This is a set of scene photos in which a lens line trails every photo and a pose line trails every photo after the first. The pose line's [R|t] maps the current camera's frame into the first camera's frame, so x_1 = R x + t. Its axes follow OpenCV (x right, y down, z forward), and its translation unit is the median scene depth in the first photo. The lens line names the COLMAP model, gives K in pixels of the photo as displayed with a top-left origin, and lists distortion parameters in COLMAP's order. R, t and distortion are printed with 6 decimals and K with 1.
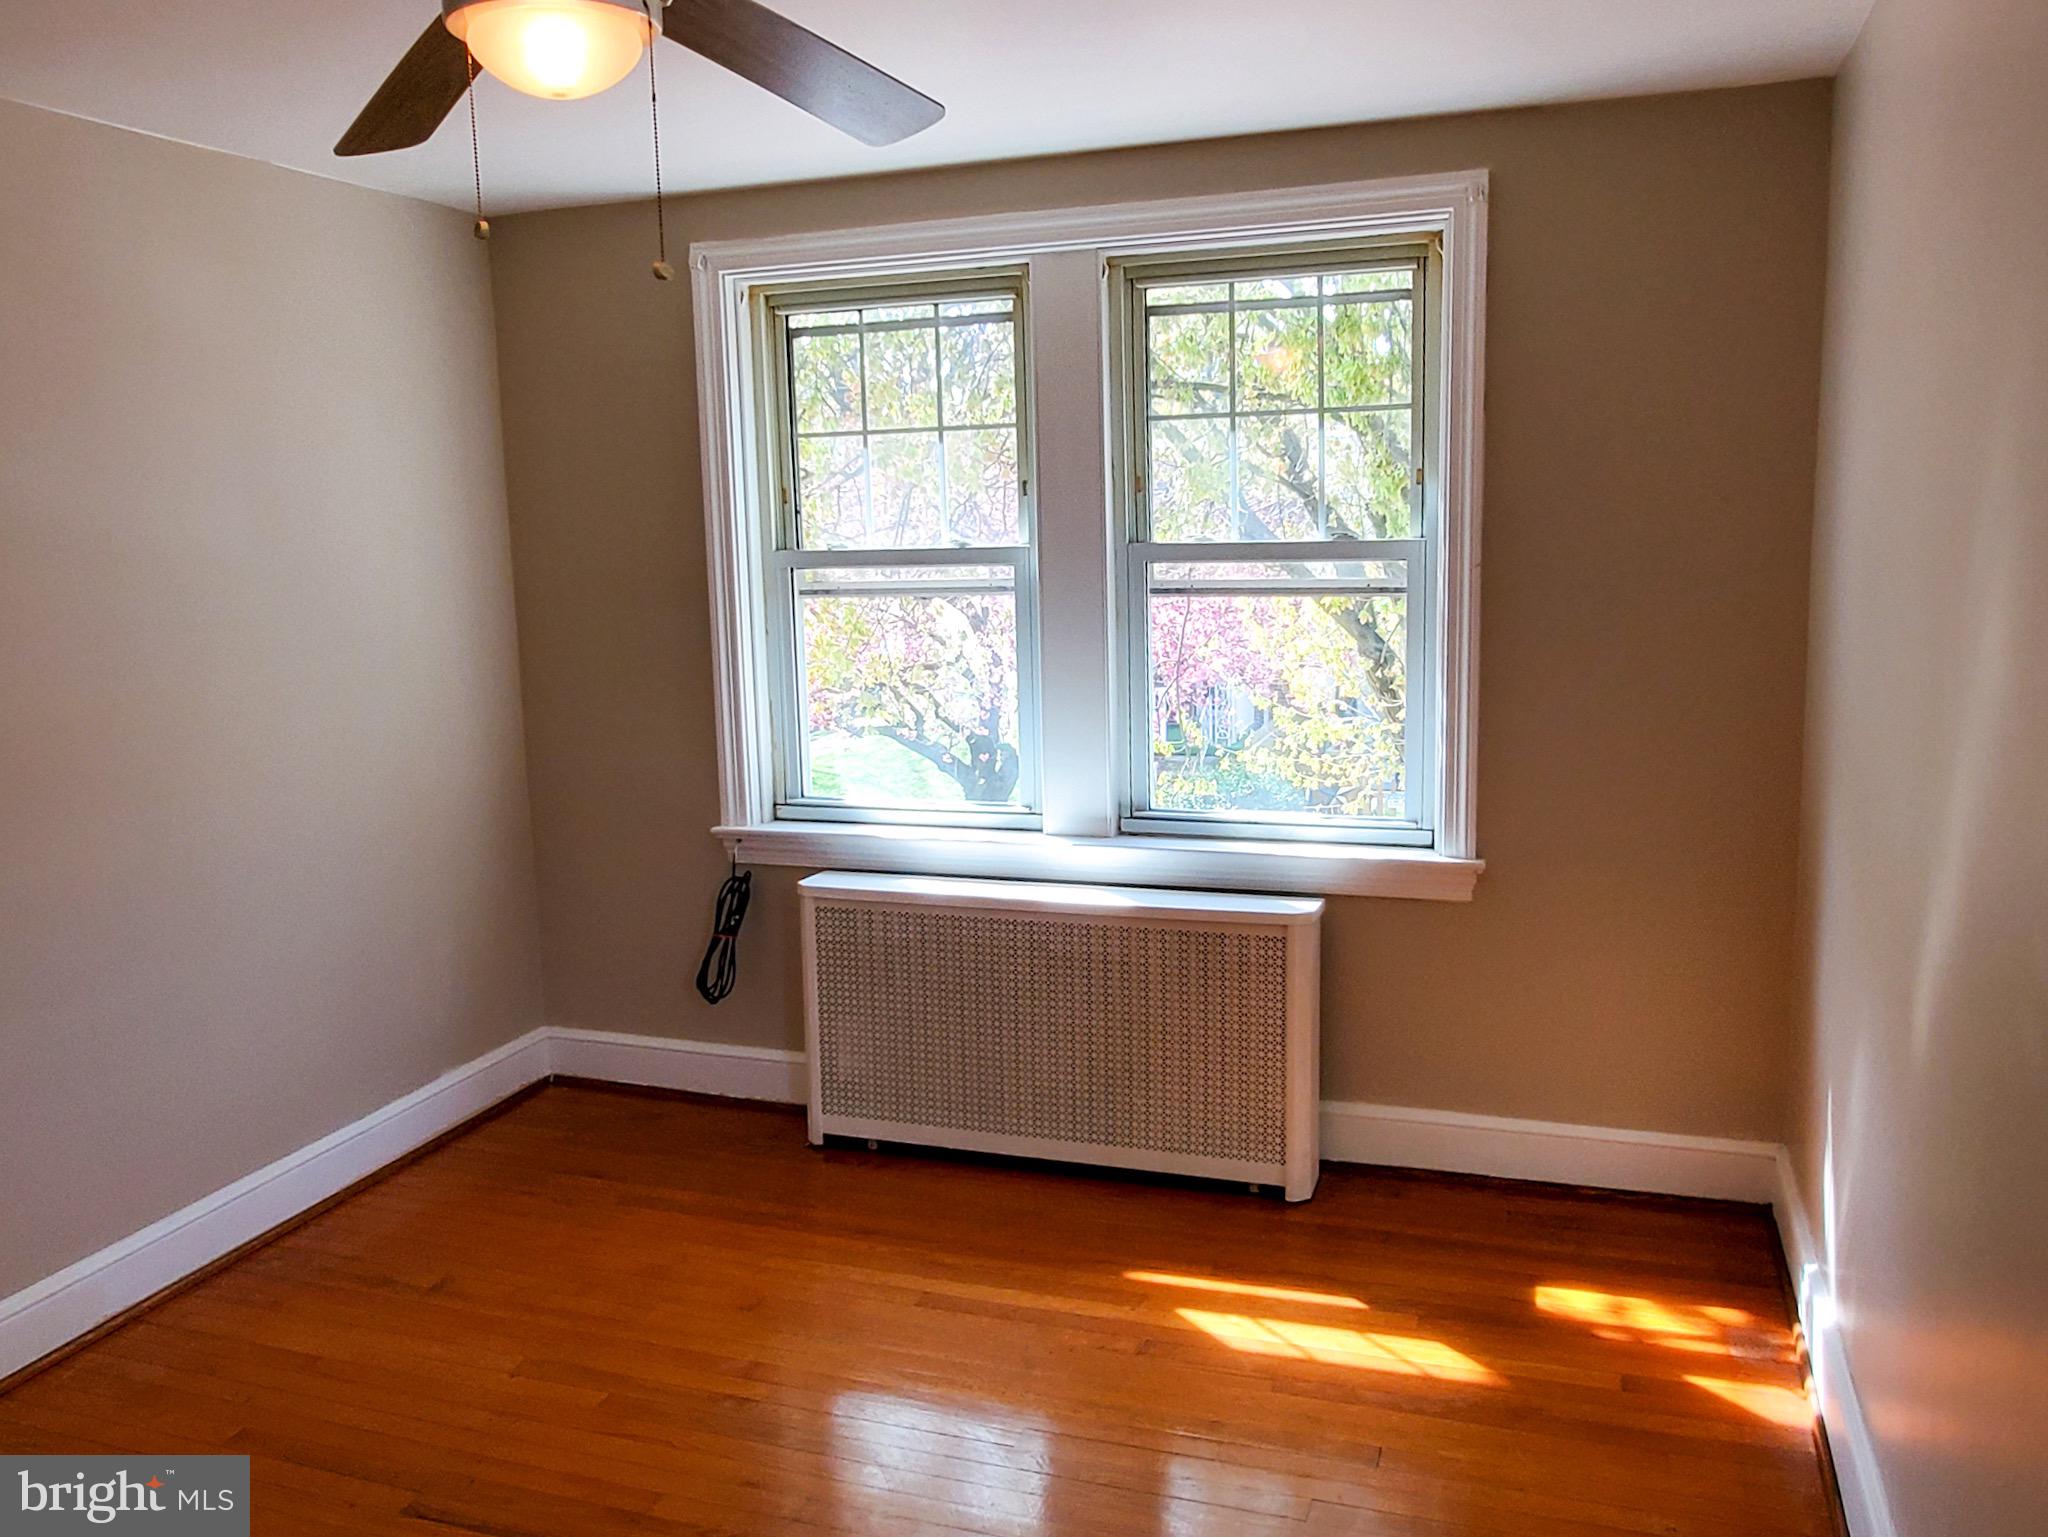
lens RADIAL K [[1616.4, 0, 1026.2], [0, 1616.4, 767.5], [0, 0, 1]] dist [-0.030069, 0.081602]
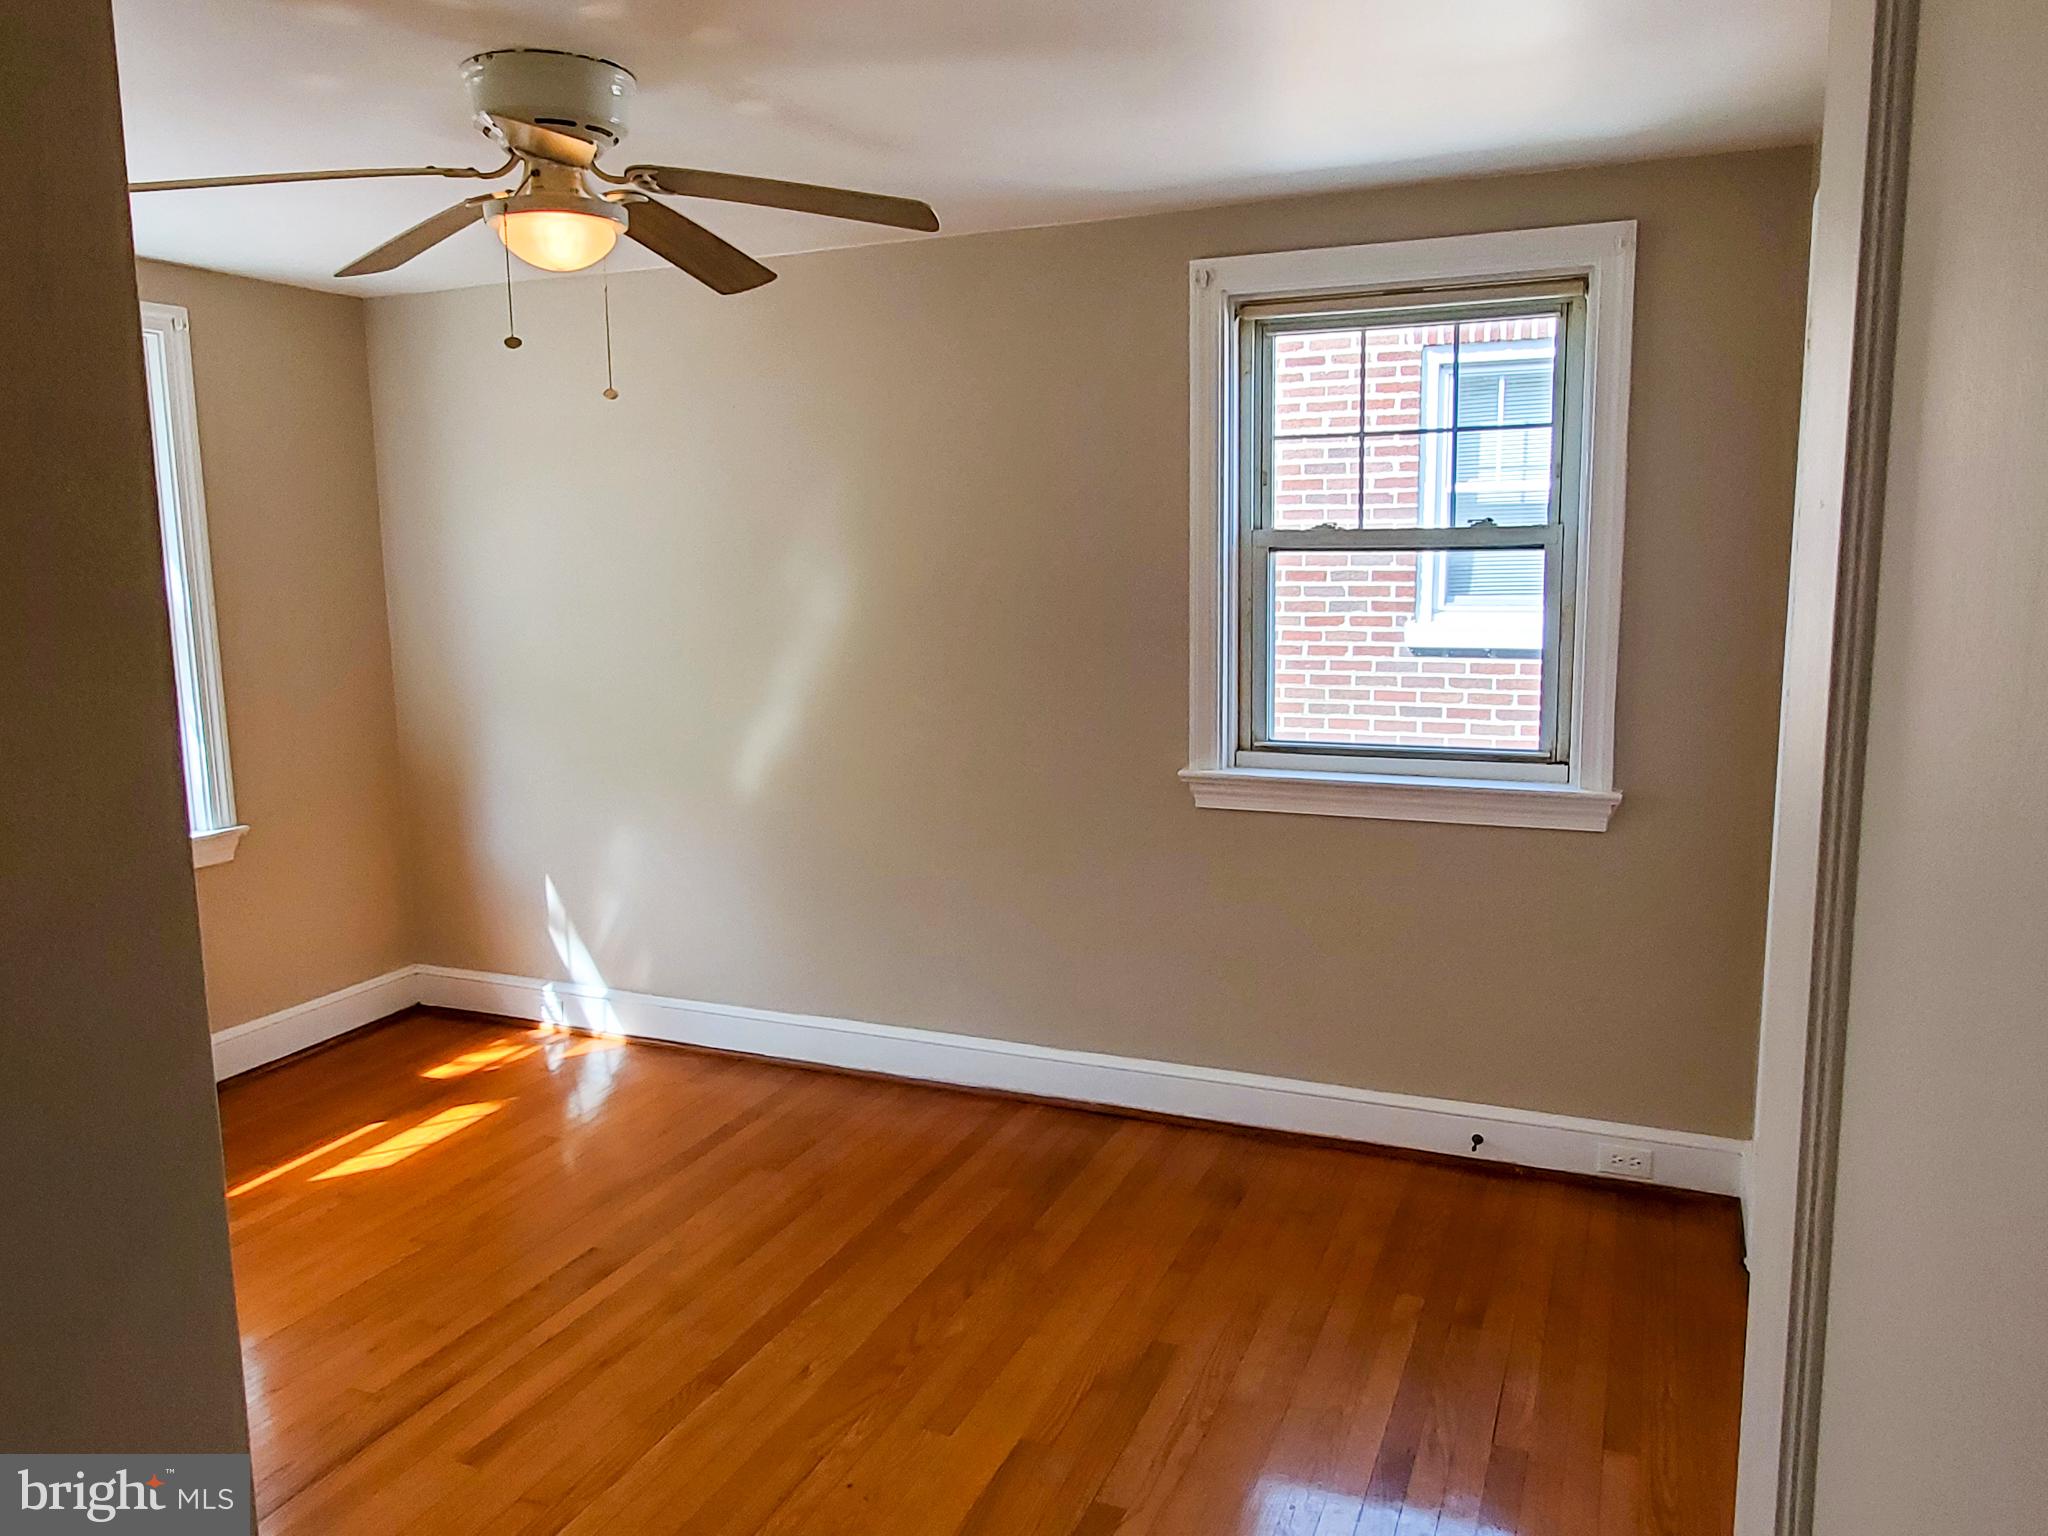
lens RADIAL K [[1457.4, 0, 1021.8], [0, 1457.4, 765.5], [0, 0, 1]] dist [-0.017777, 0.003839]
pose [[0.069275, -0.128803, 0.989248, -0.784978], [0.165955, 0.979300, 0.115886, -0.020643], [-0.983697, 0.156143, 0.089217, 0.236054]]
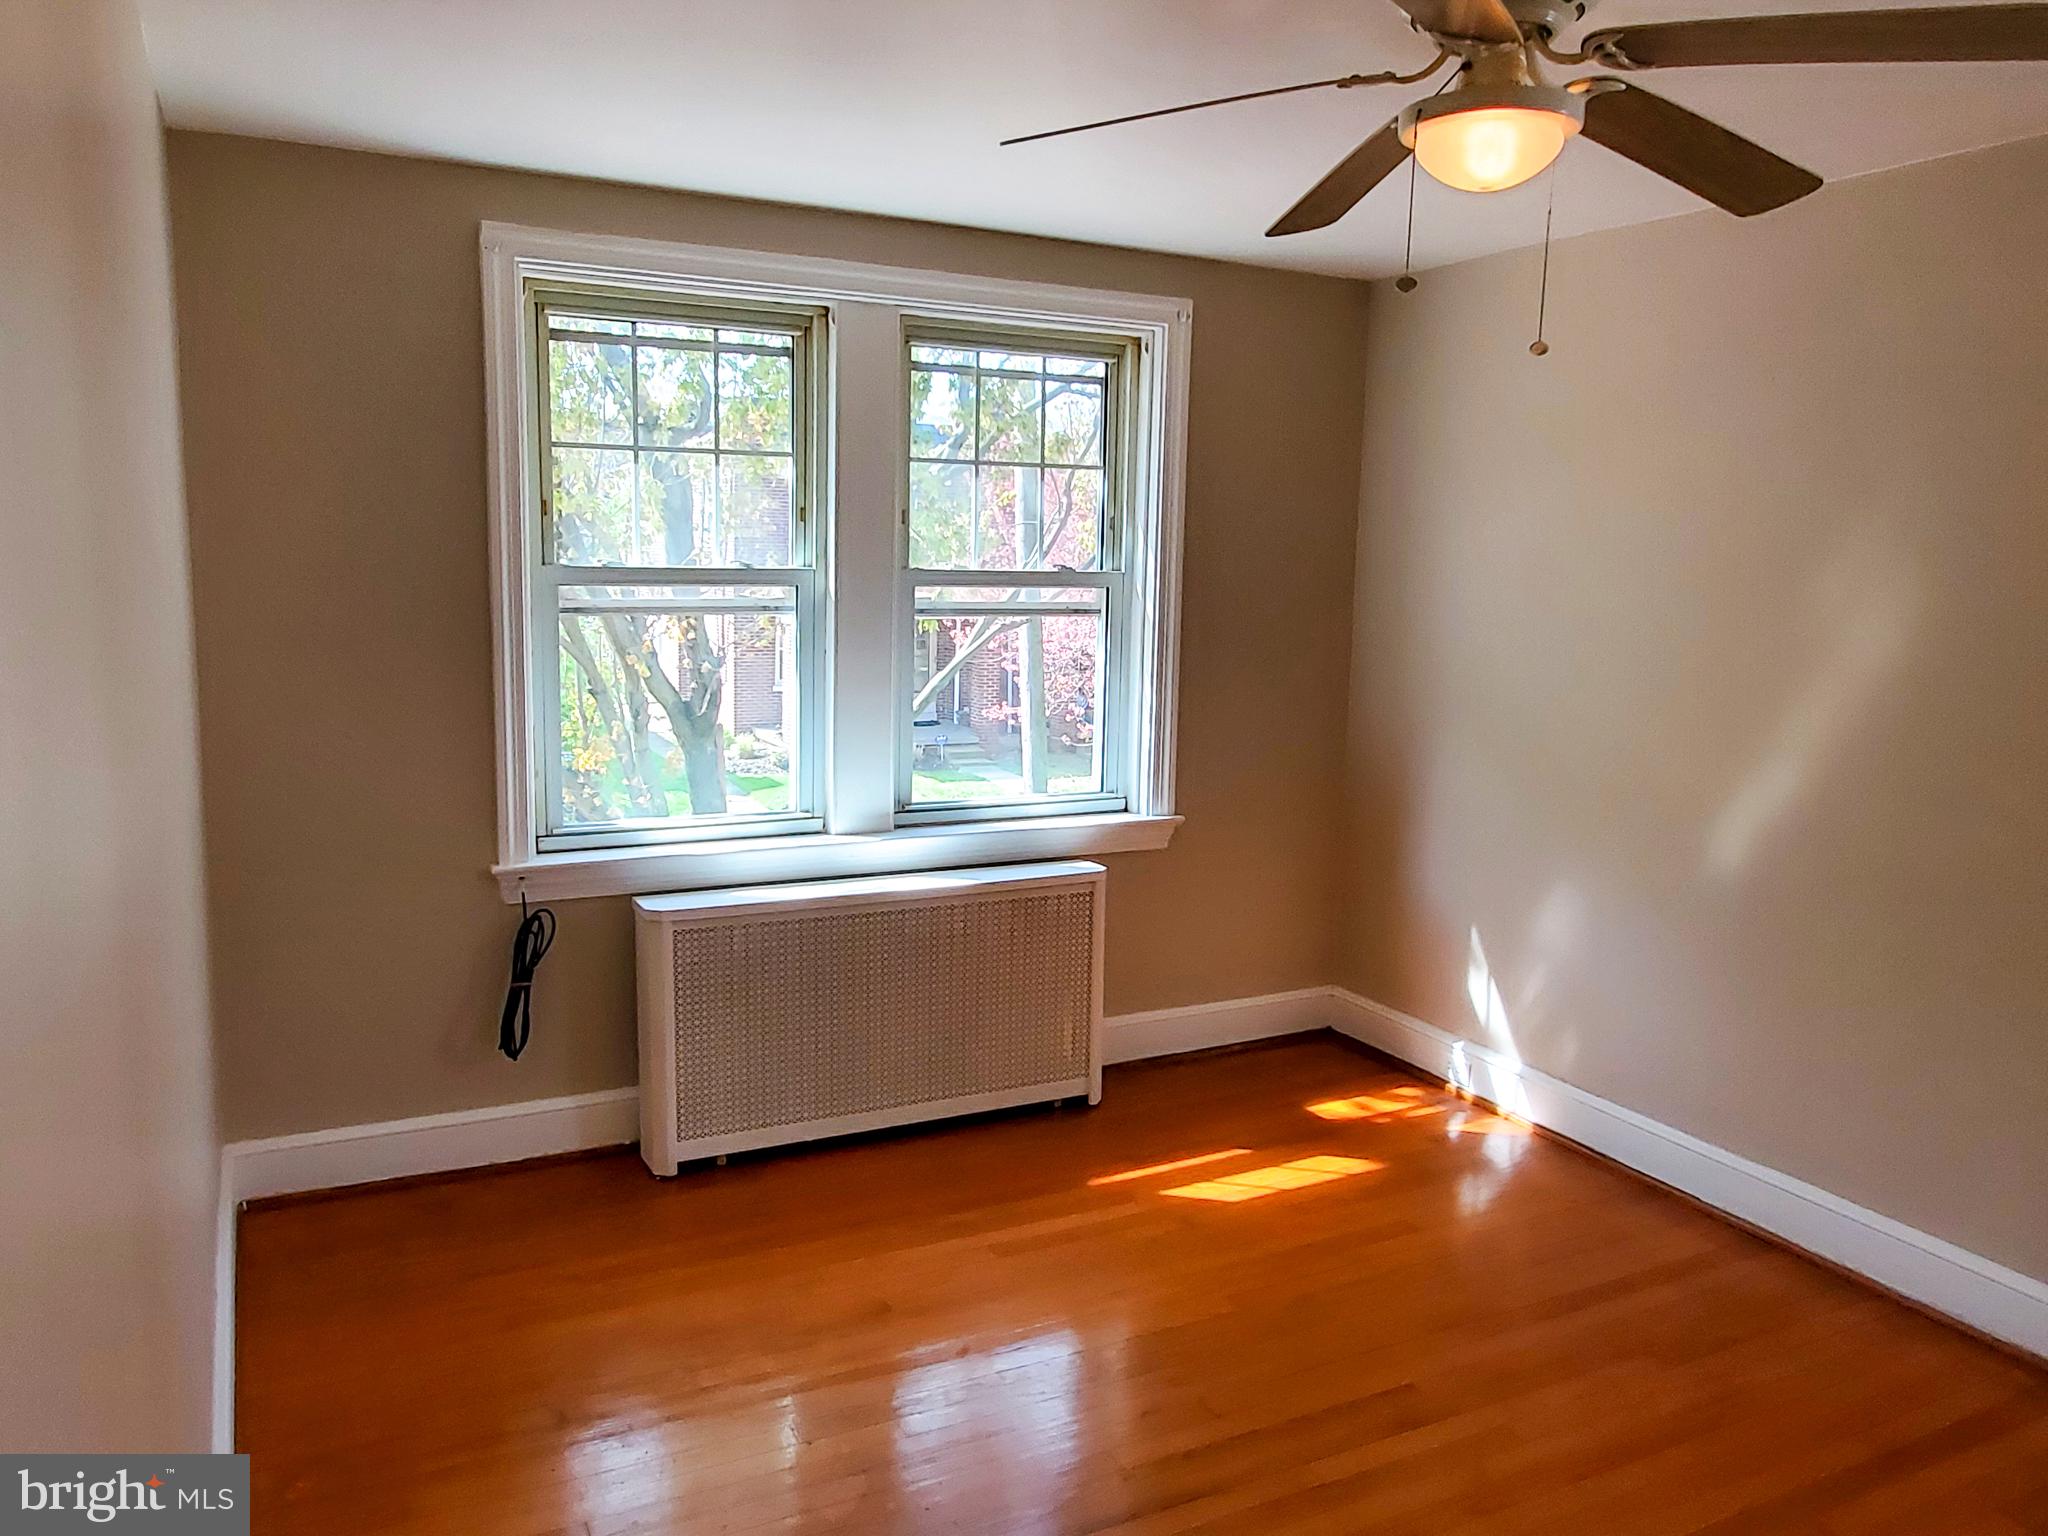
lens RADIAL K [[1476.0, 0, 1023.3], [0, 1476.0, 763.9], [0, 0, 1]] dist [0.004200, 0.000160]
pose [[0.692658, -0.065762, 0.718262, -0.628939], [0.073232, 0.997101, 0.020671, -0.017876], [-0.717539, 0.038282, 0.695465, 0.225699]]
